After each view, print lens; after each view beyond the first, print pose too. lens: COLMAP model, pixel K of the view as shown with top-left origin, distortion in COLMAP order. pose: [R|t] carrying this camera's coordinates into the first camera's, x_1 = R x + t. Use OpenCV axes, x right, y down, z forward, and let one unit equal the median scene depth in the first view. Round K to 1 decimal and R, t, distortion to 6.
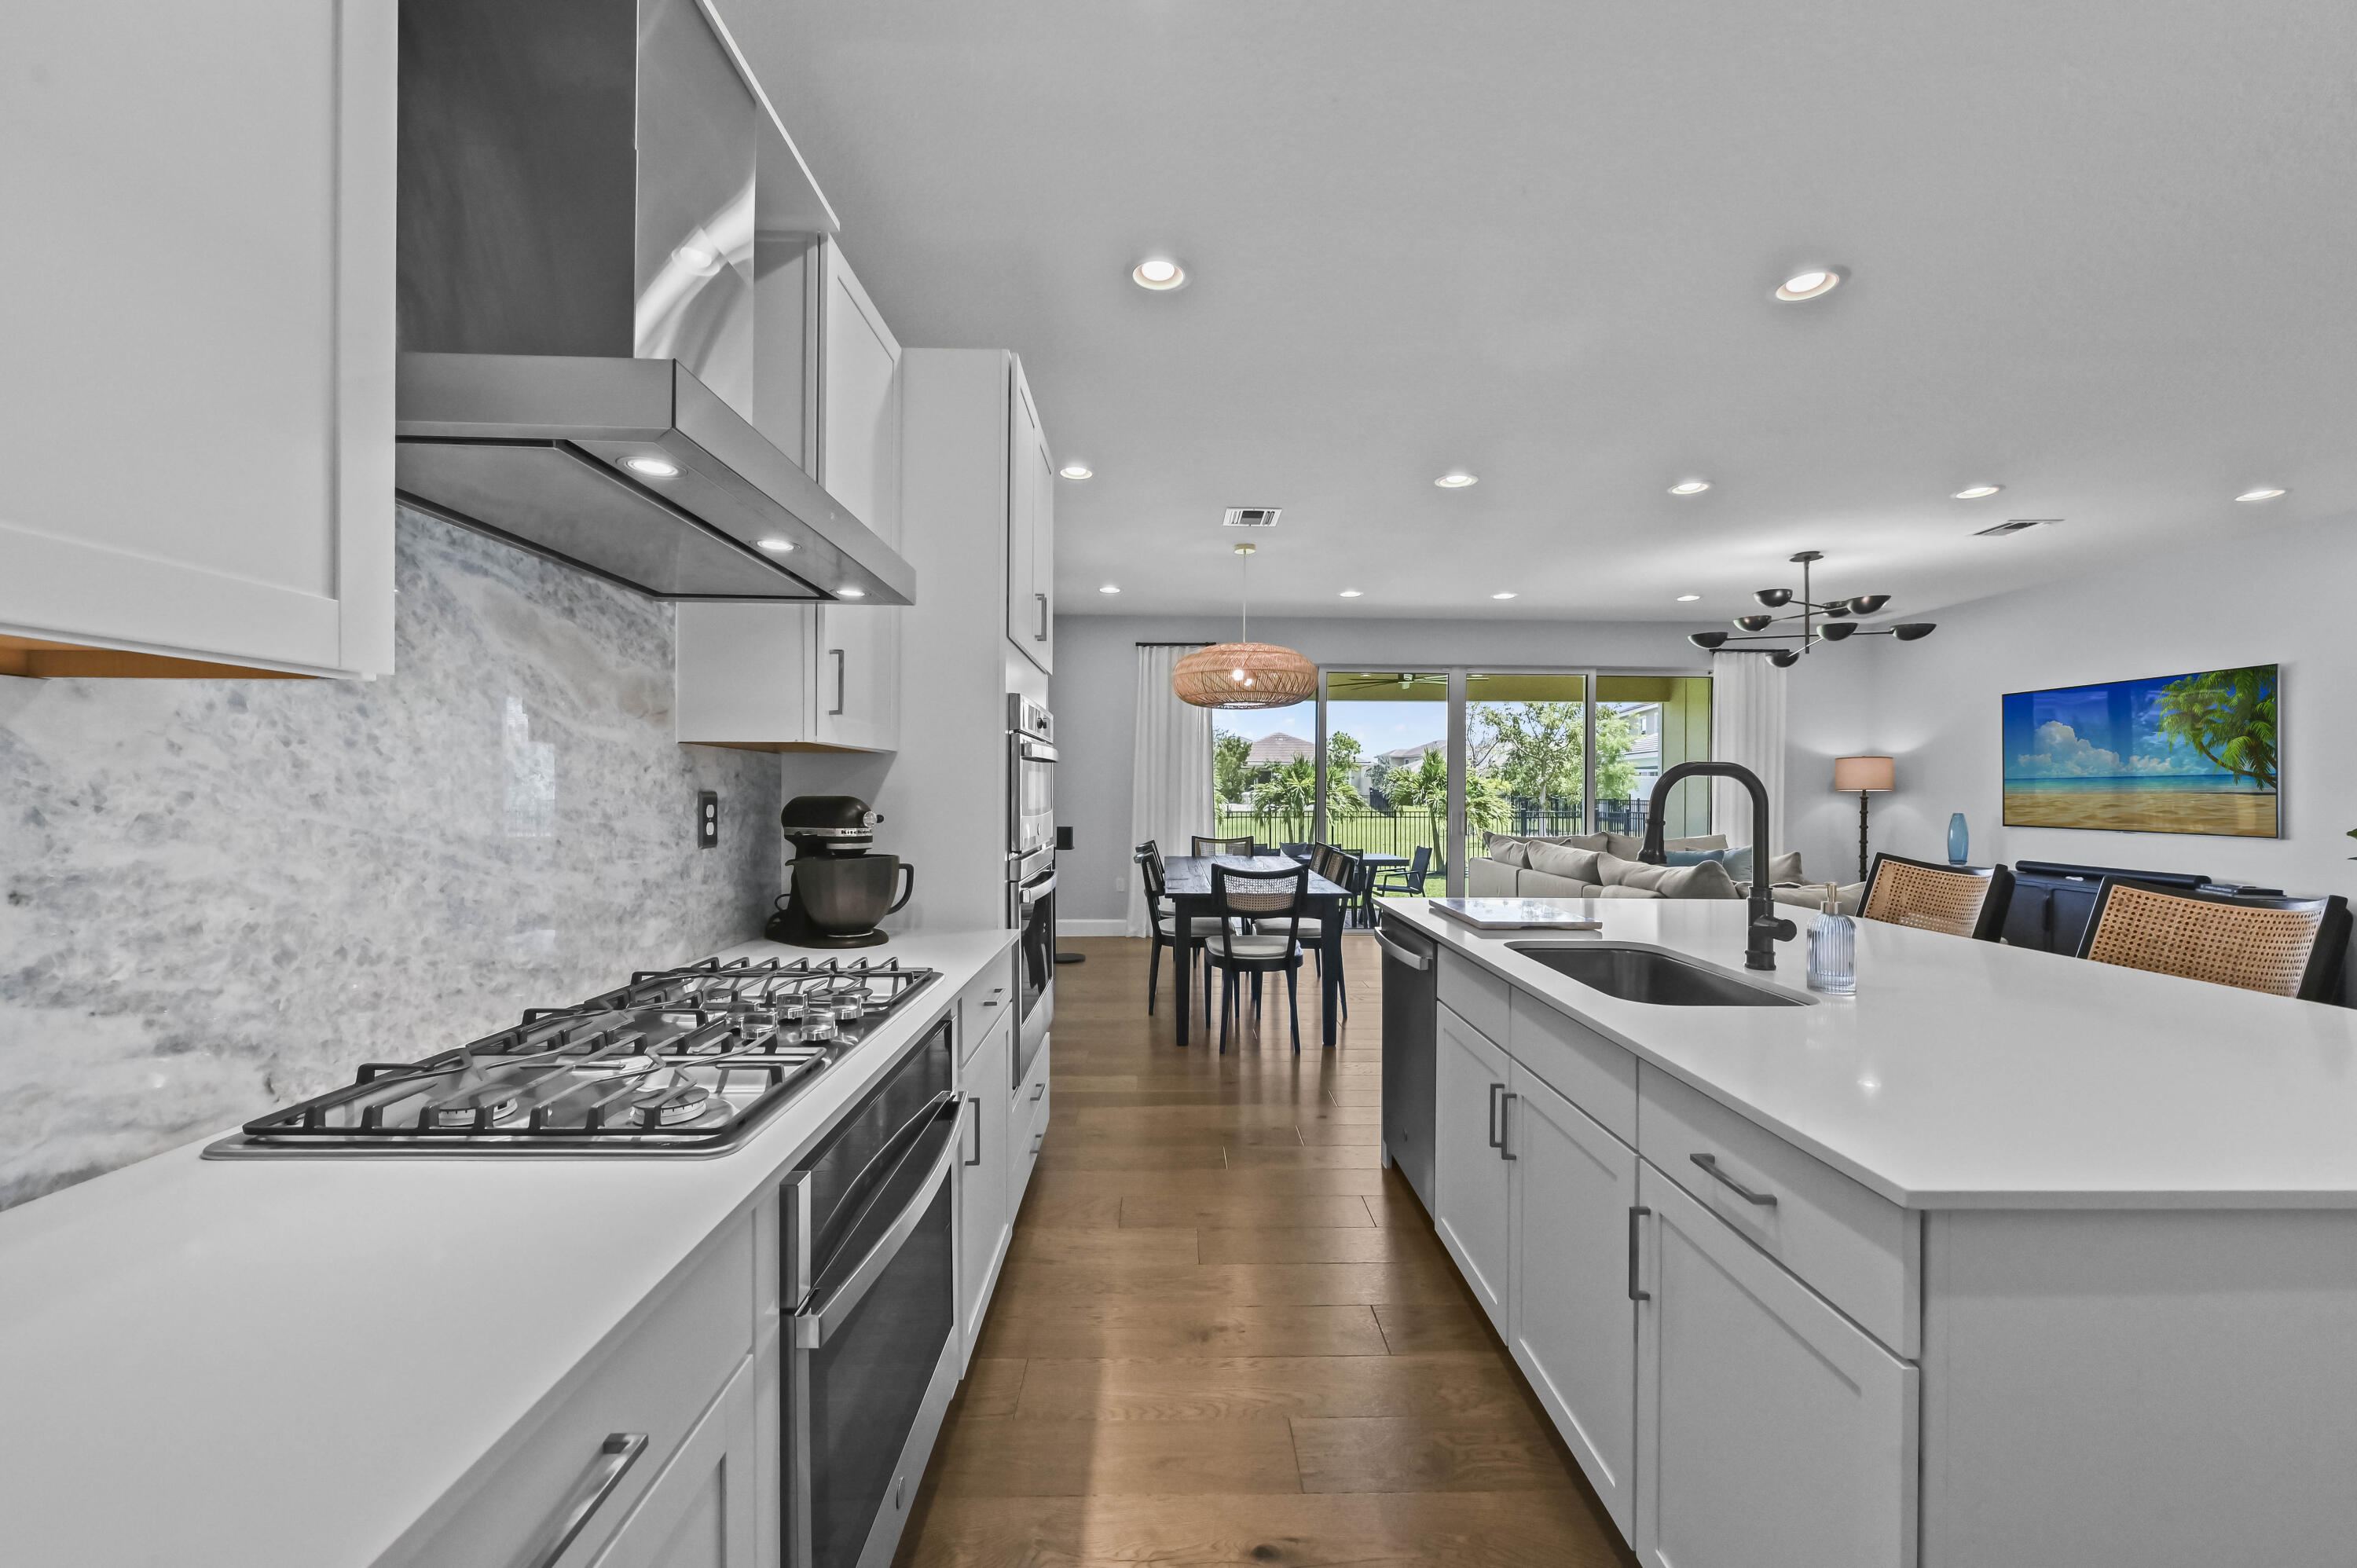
lens RADIAL K [[940.8, 0, 1190.1], [0, 940.8, 781.4], [0, 0, 1]] dist [0.004240, -0.001495]
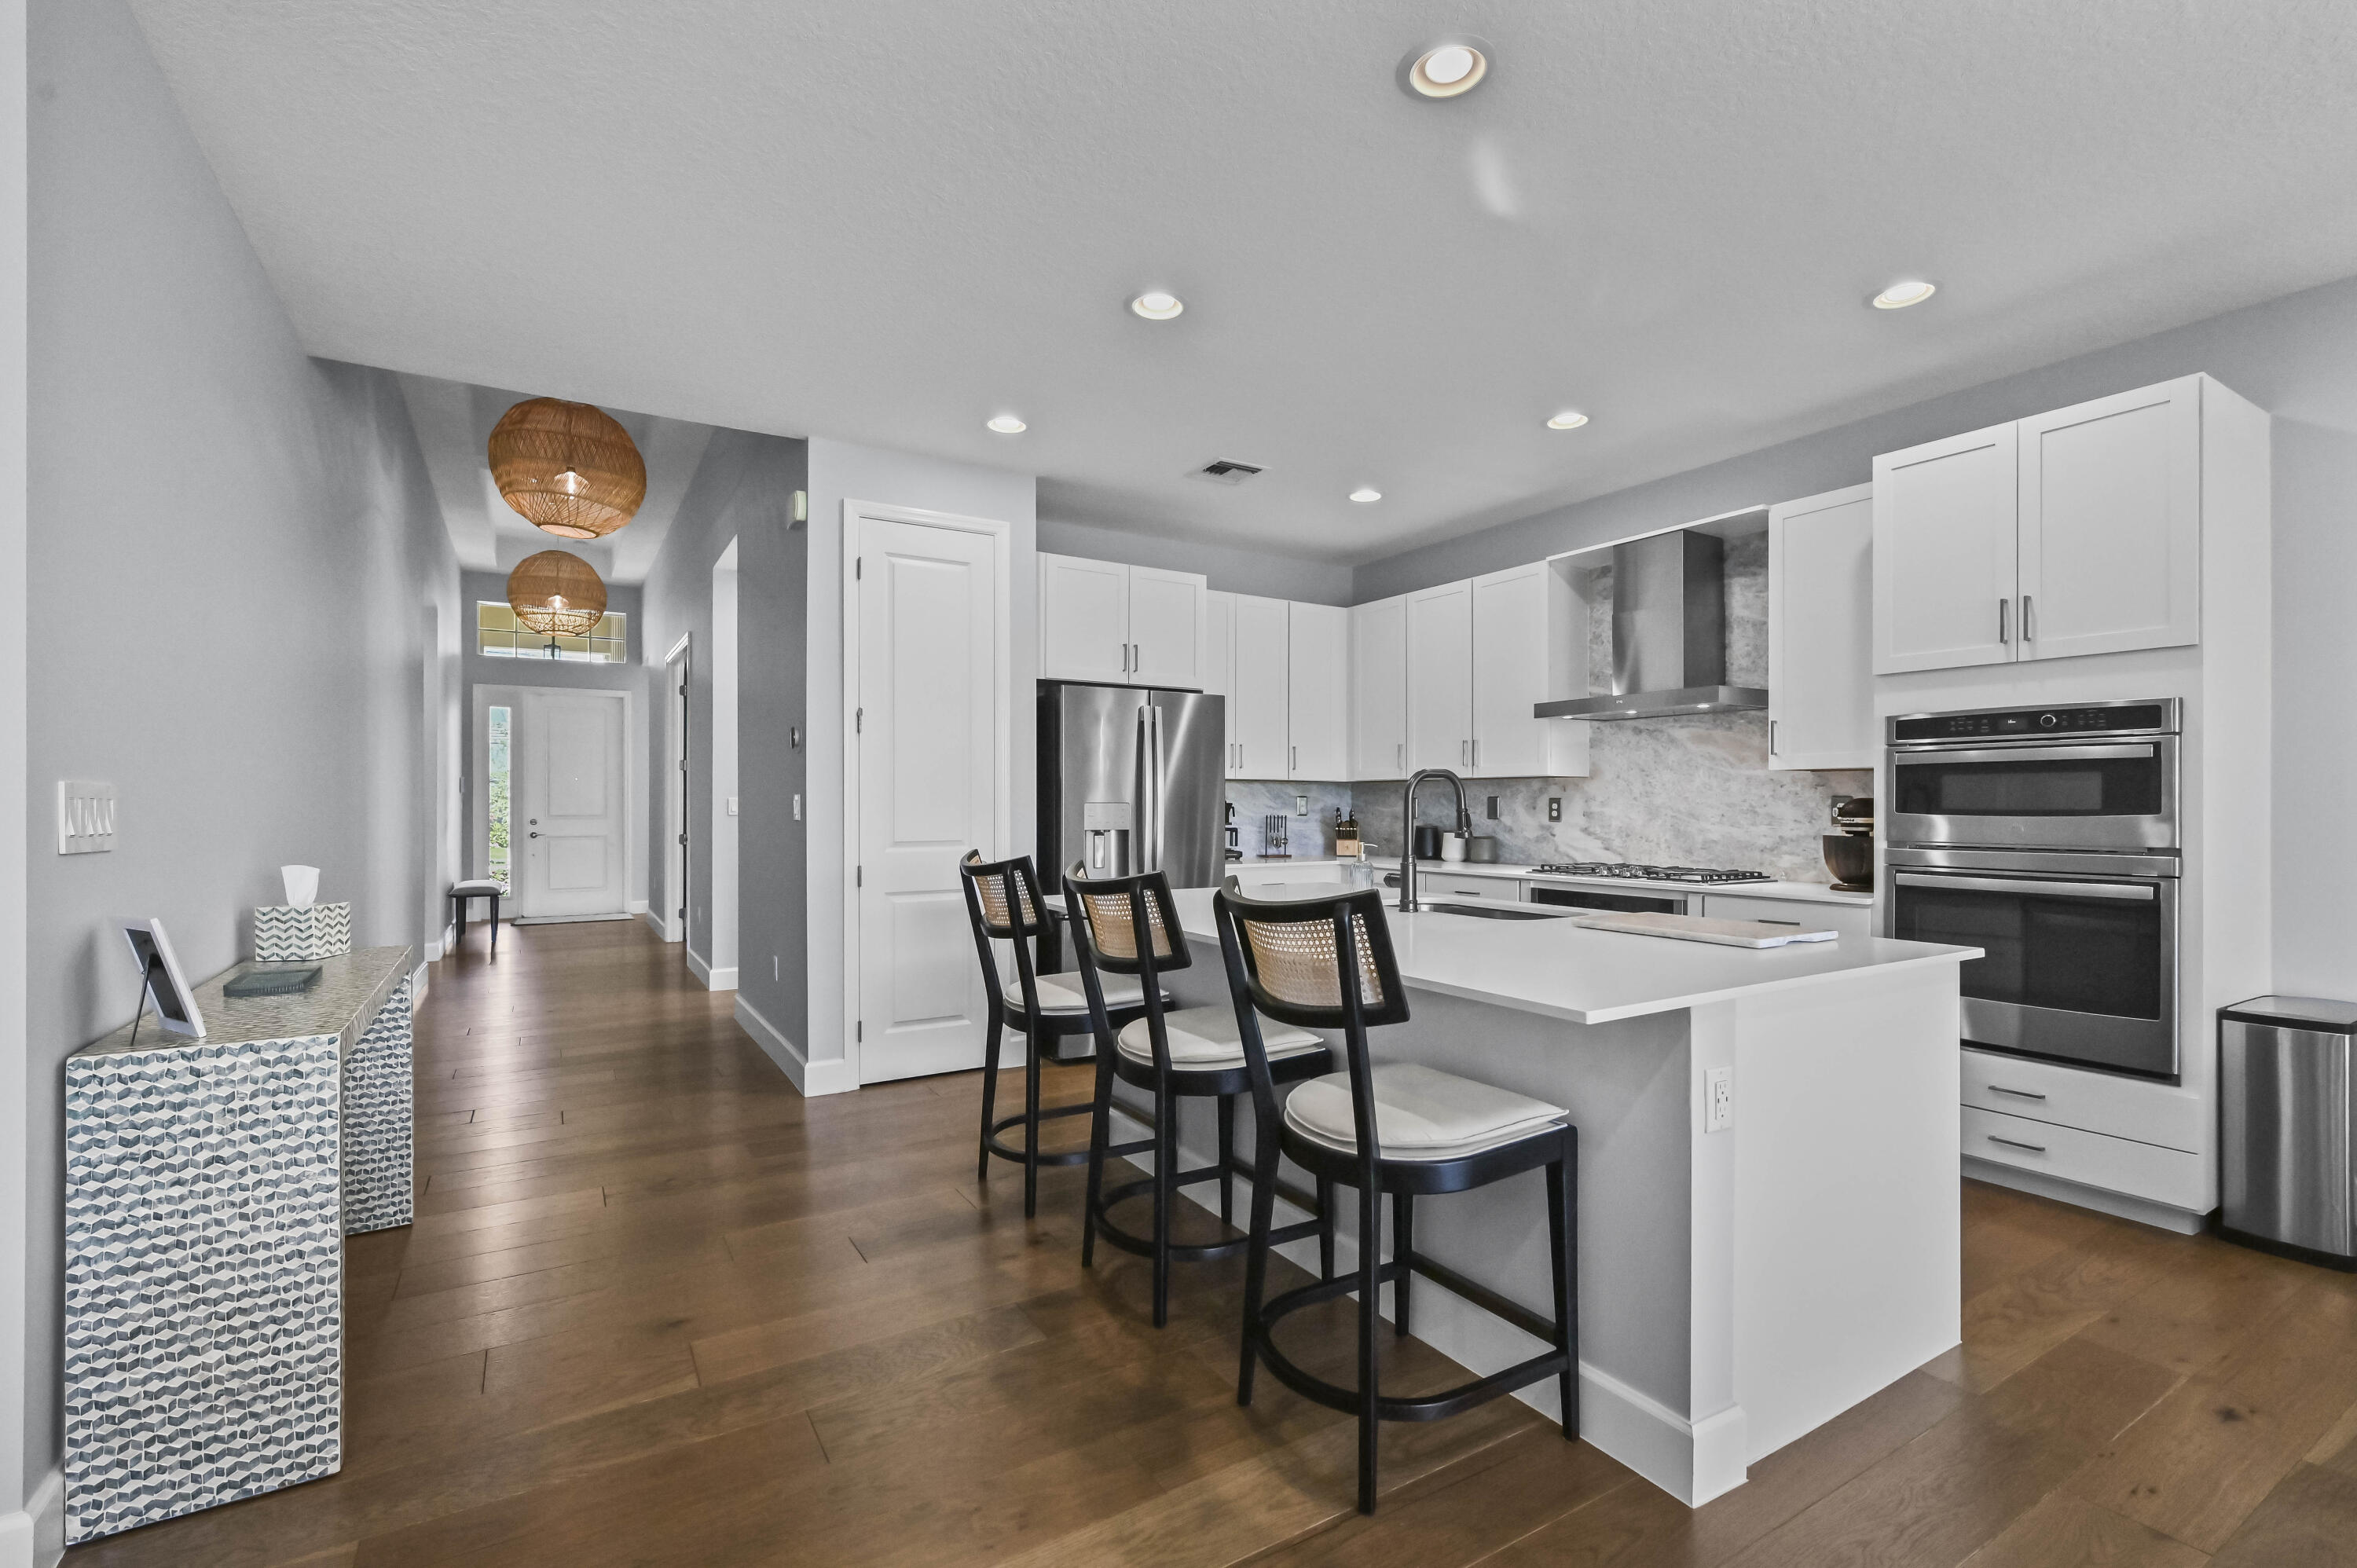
lens RADIAL K [[1063.1, 0, 1184.3], [0, 1063.1, 789.8], [0, 0, 1]] dist [0.003566, -0.000162]
pose [[-0.863859, -0.011073, -0.503611, 1.659235], [0.000994, 0.999719, -0.023685, 0.047448], [0.503732, -0.020961, -0.863606, 2.154994]]
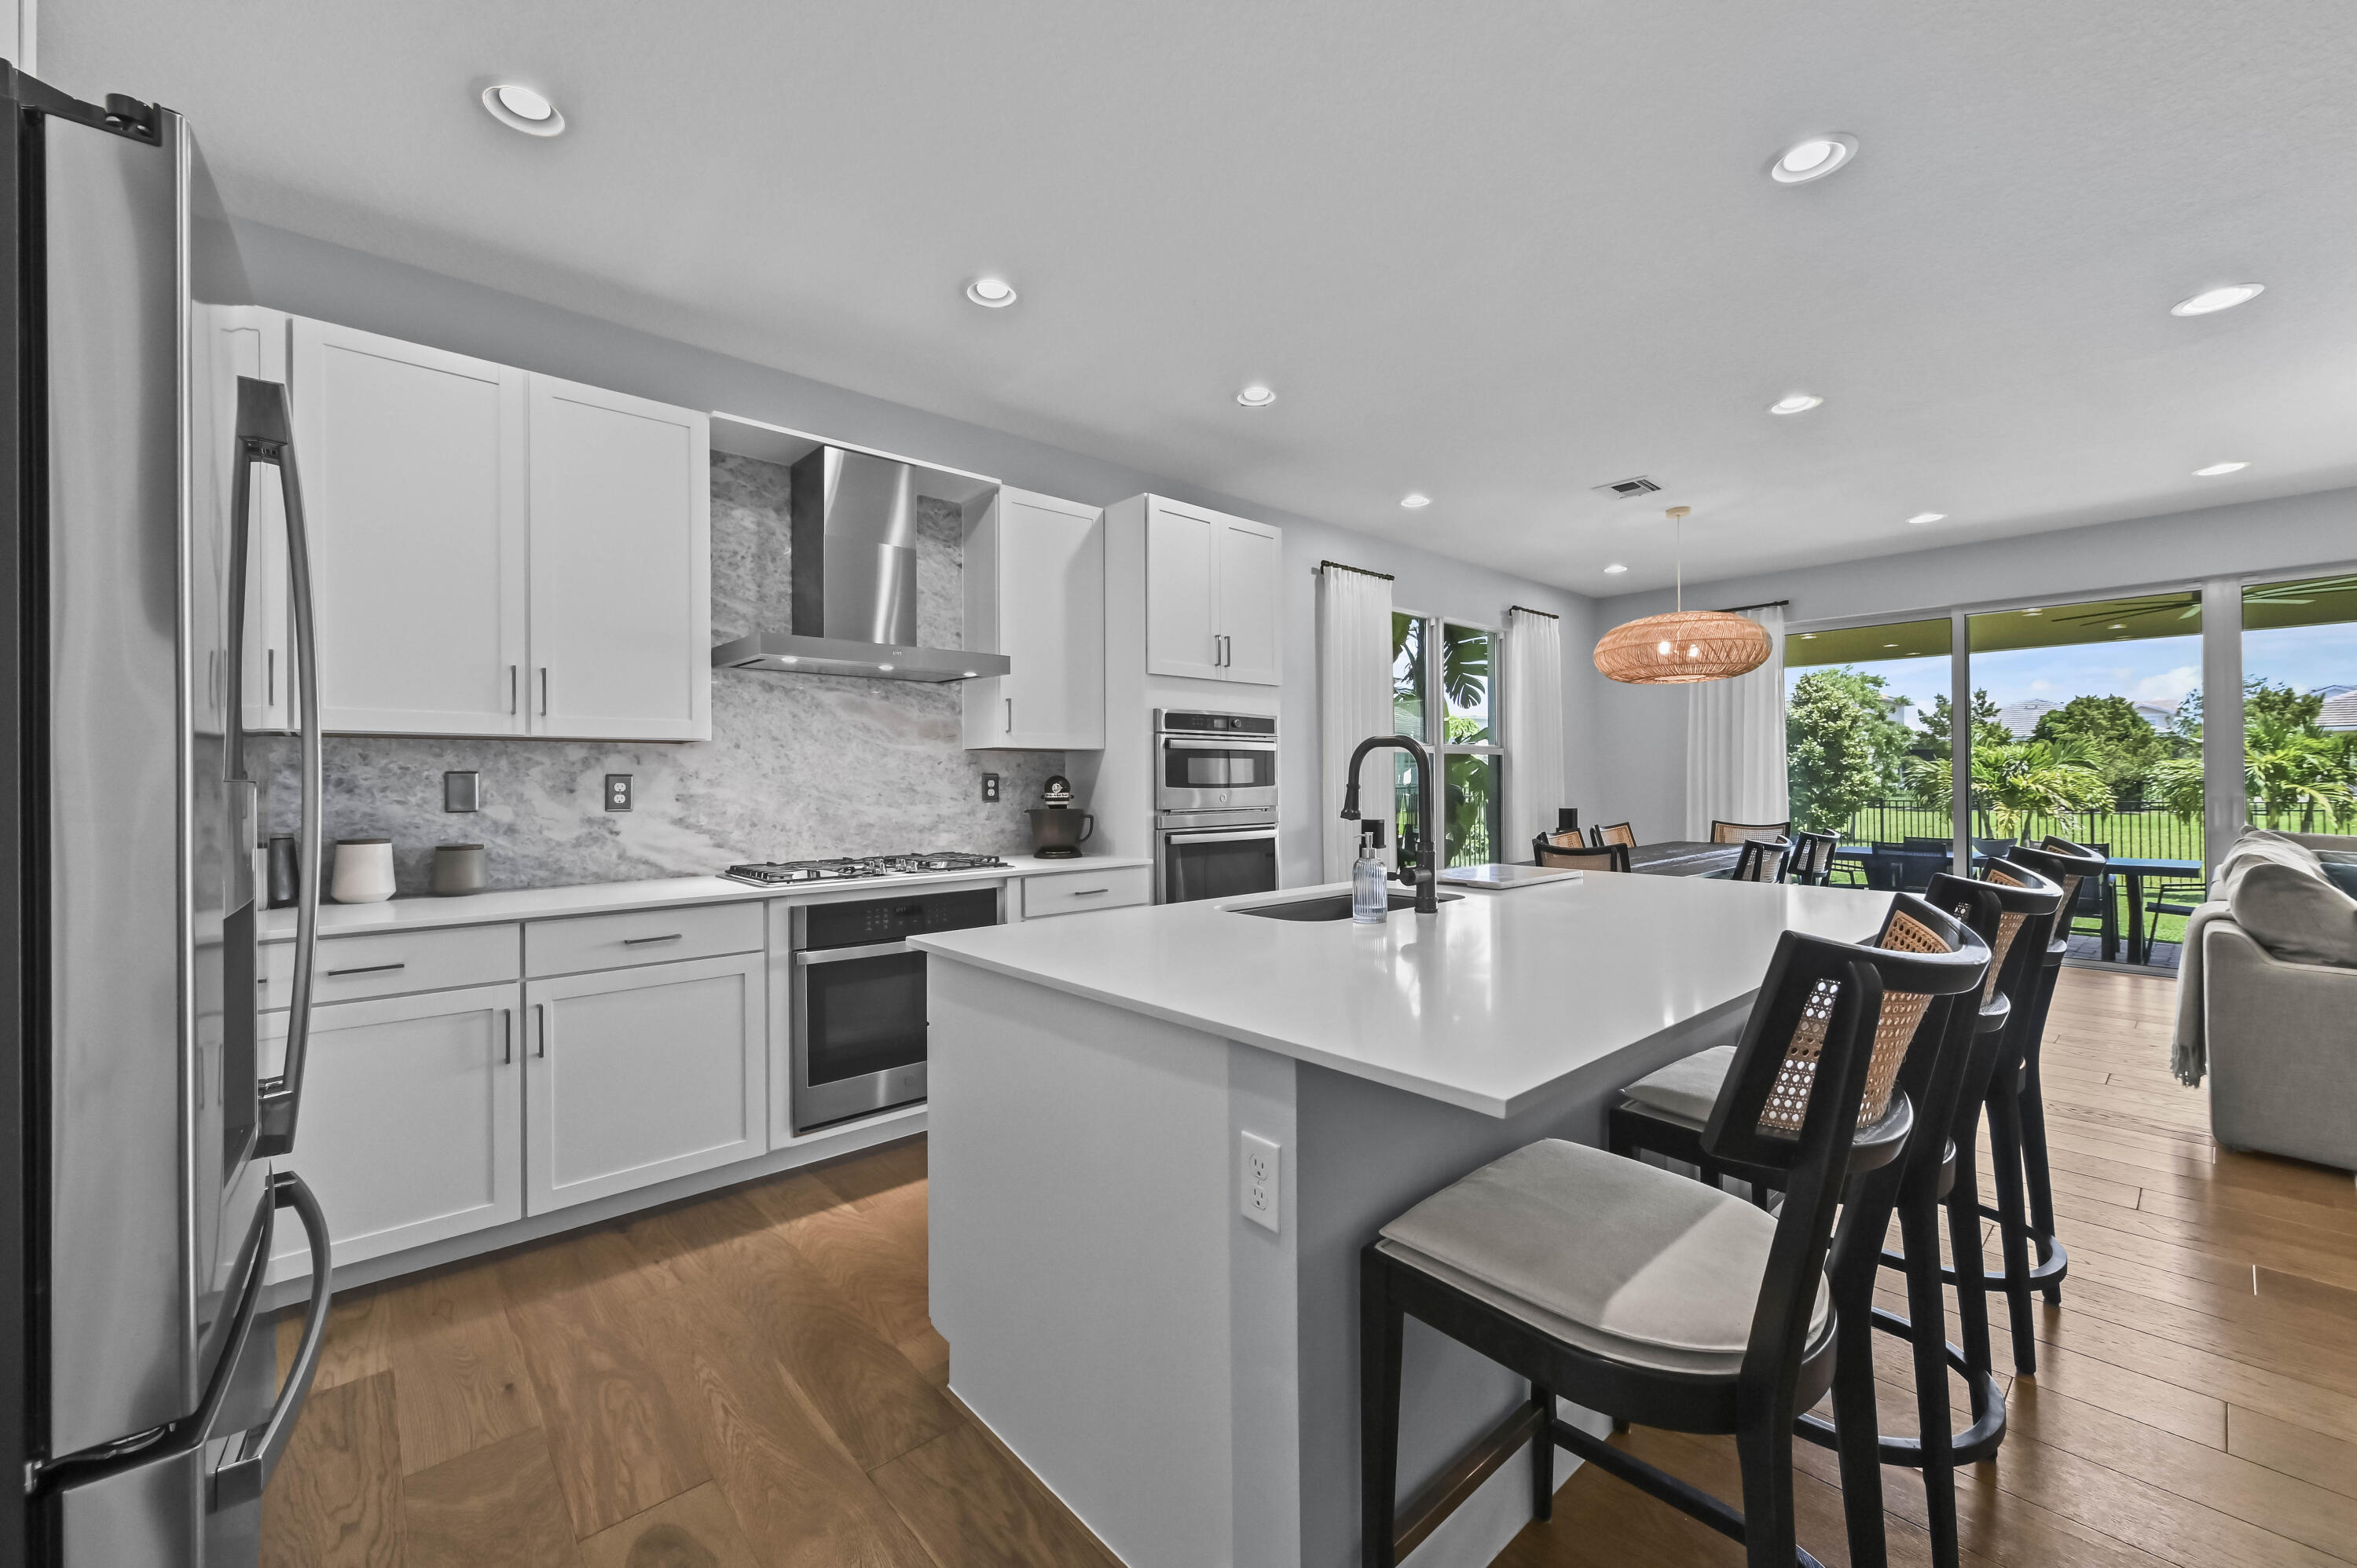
lens RADIAL K [[940.8, 0, 1180.7], [0, 940.8, 766.7], [0, 0, 1]] dist [0.004240, -0.001495]
pose [[0.659873, -0.019911, -0.751113, 1.242458], [0.017156, 0.999787, -0.011432, 0.026078], [0.751181, -0.005342, 0.660074, -0.007984]]
